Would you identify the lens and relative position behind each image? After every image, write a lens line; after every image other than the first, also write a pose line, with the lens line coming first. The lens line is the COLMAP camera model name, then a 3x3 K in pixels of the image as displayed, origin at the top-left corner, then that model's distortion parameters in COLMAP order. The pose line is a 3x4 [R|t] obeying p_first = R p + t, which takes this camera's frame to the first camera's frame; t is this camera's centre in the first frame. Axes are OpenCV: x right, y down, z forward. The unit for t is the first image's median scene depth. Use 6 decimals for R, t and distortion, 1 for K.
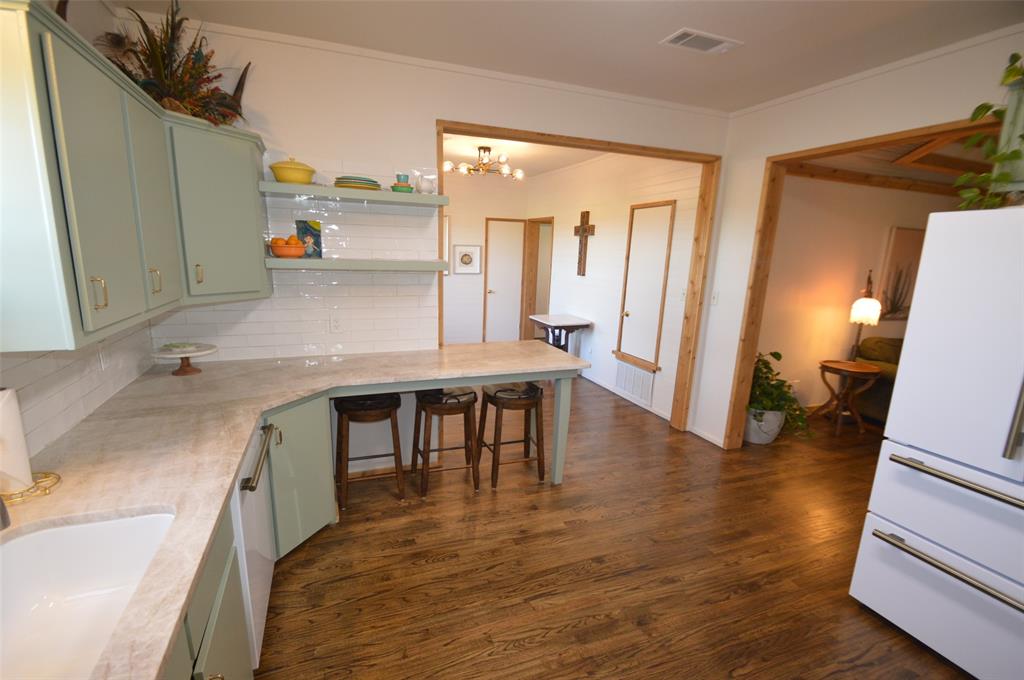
lens RADIAL K [[453.9, 0, 499.0], [0, 453.9, 351.7], [0, 0, 1]] dist [0.009840, -0.013976]
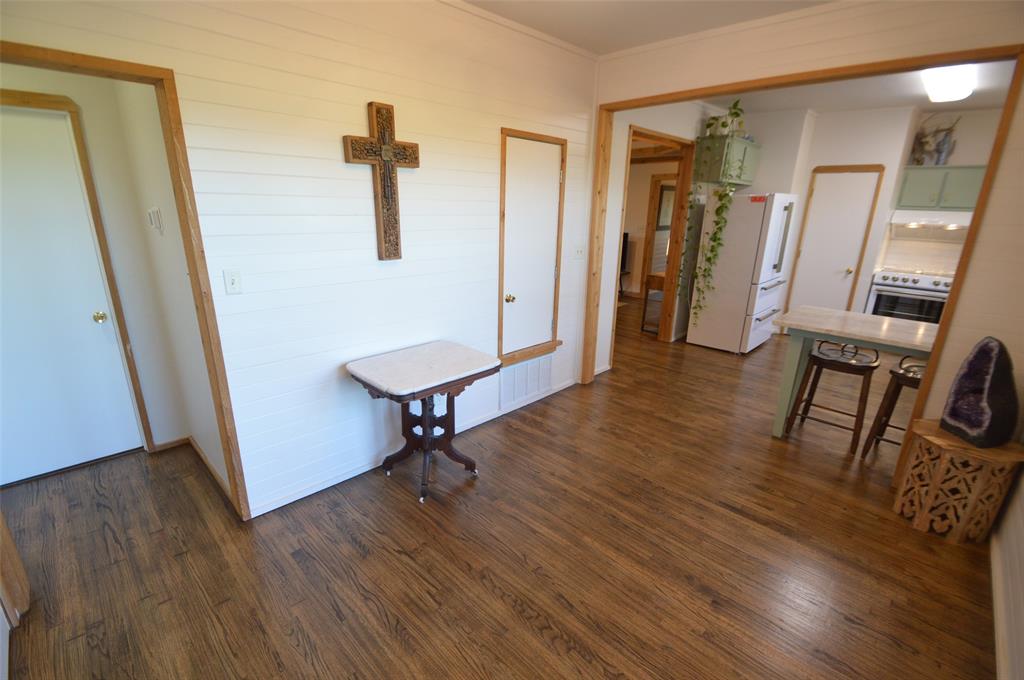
lens RADIAL K [[453.9, 0, 499.0], [0, 453.9, 351.7], [0, 0, 1]] dist [0.009840, -0.013976]
pose [[-0.416272, -0.308089, 0.855452, -0.560959], [0.168791, 0.898305, 0.405658, -0.509628], [-0.893436, 0.313256, -0.321936, 2.206535]]
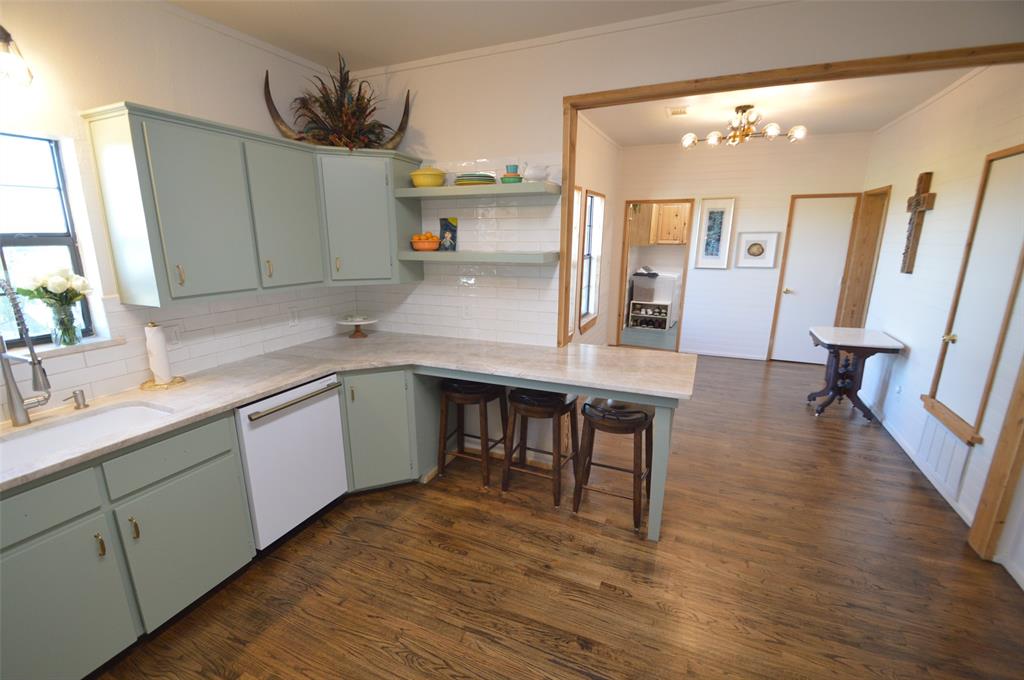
lens RADIAL K [[453.9, 0, 499.0], [0, 453.9, 351.7], [0, 0, 1]] dist [0.009840, -0.013976]
pose [[0.704847, 0.142587, -0.694881, 0.483934], [-0.131365, 0.988883, 0.069666, -0.051166], [0.697089, 0.042179, 0.715742, 0.276242]]
